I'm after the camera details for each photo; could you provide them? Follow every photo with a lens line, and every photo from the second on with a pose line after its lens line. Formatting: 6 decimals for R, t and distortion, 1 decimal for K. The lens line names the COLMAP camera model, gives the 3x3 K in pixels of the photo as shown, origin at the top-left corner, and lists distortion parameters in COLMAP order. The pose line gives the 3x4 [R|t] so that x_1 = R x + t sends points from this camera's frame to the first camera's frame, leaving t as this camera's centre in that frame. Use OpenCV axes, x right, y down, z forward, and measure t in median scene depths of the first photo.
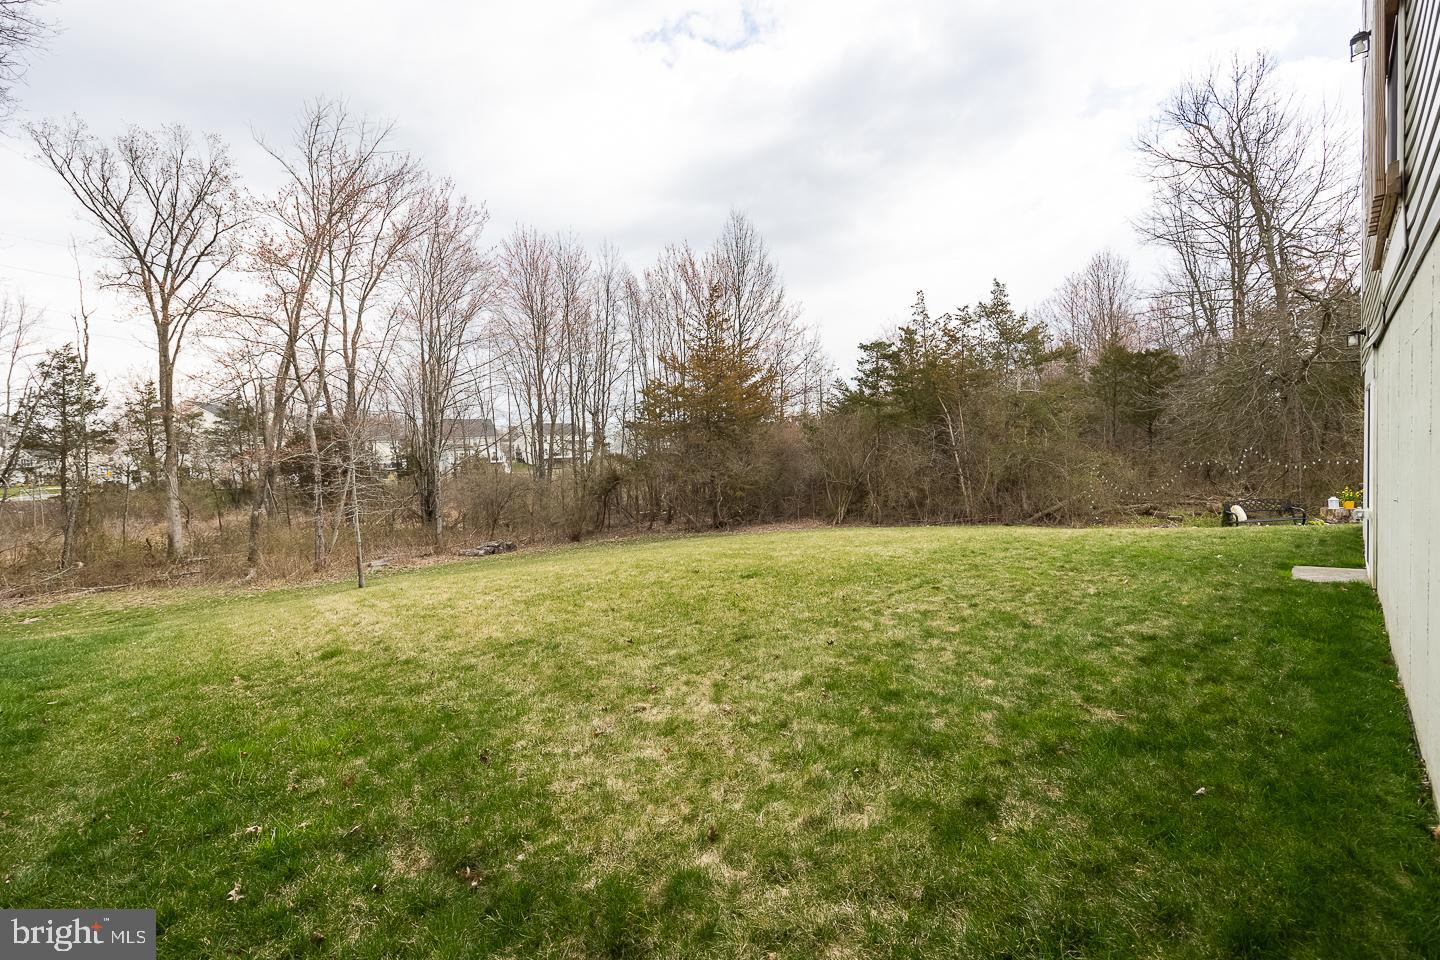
lens RADIAL K [[575.0, 0, 722.0], [0, 575.0, 478.4], [0, 0, 1]] dist [-0.001740, -0.000454]
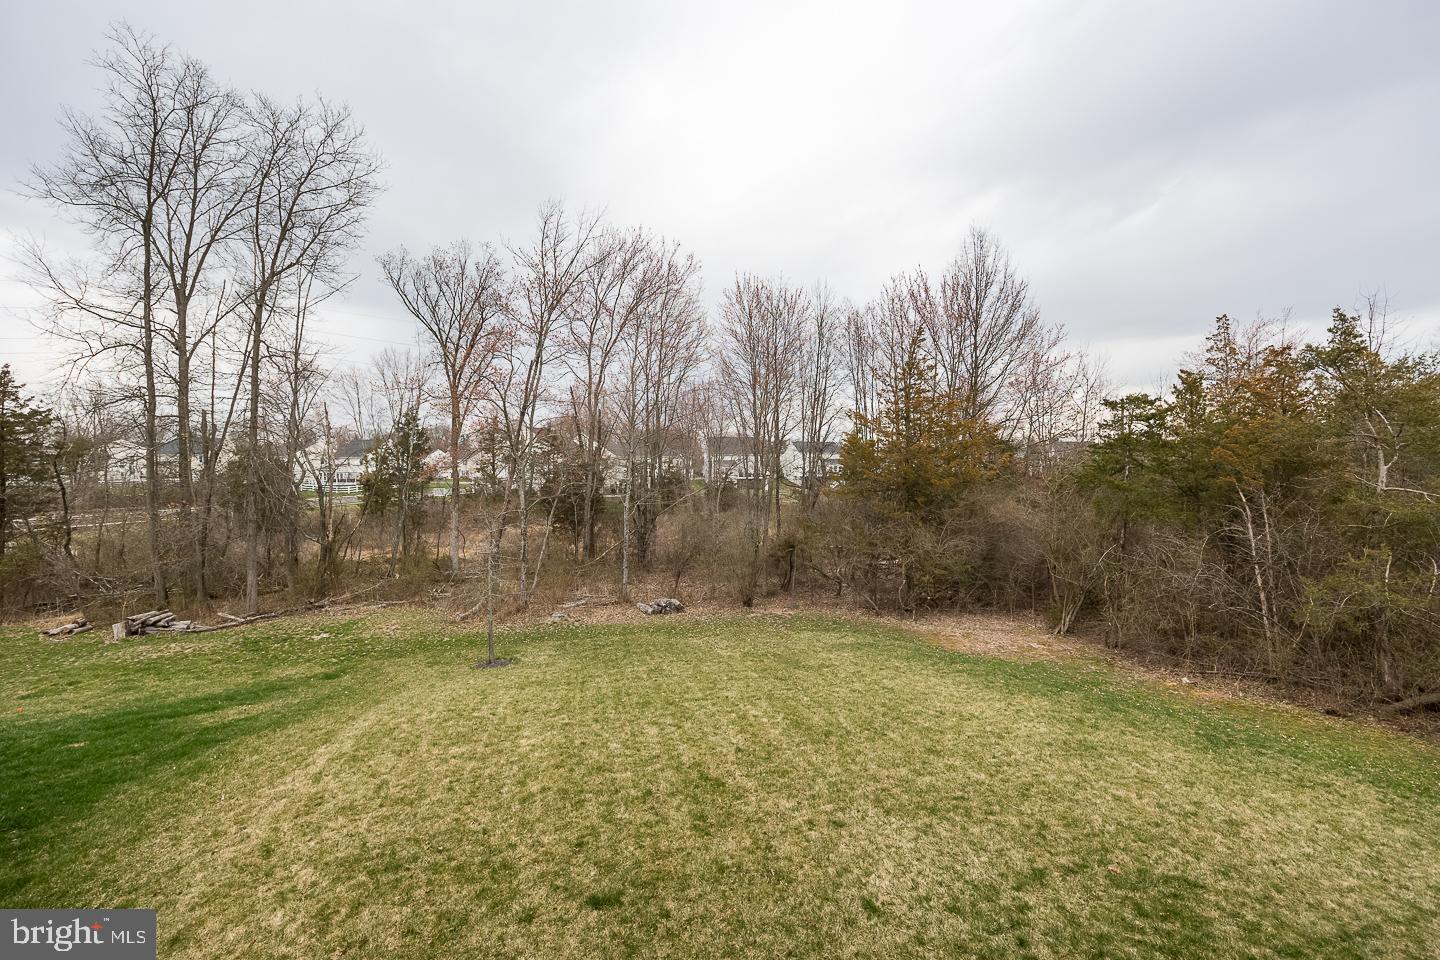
lens RADIAL K [[575.0, 0, 718.7], [0, 575.0, 483.2], [0, 0, 1]] dist [-0.001740, -0.000454]
pose [[0.893361, 0.049299, -0.446628, 0.124934], [-0.055193, 0.998476, -0.000187, -0.093477], [0.445938, 0.024817, 0.894720, 0.108872]]
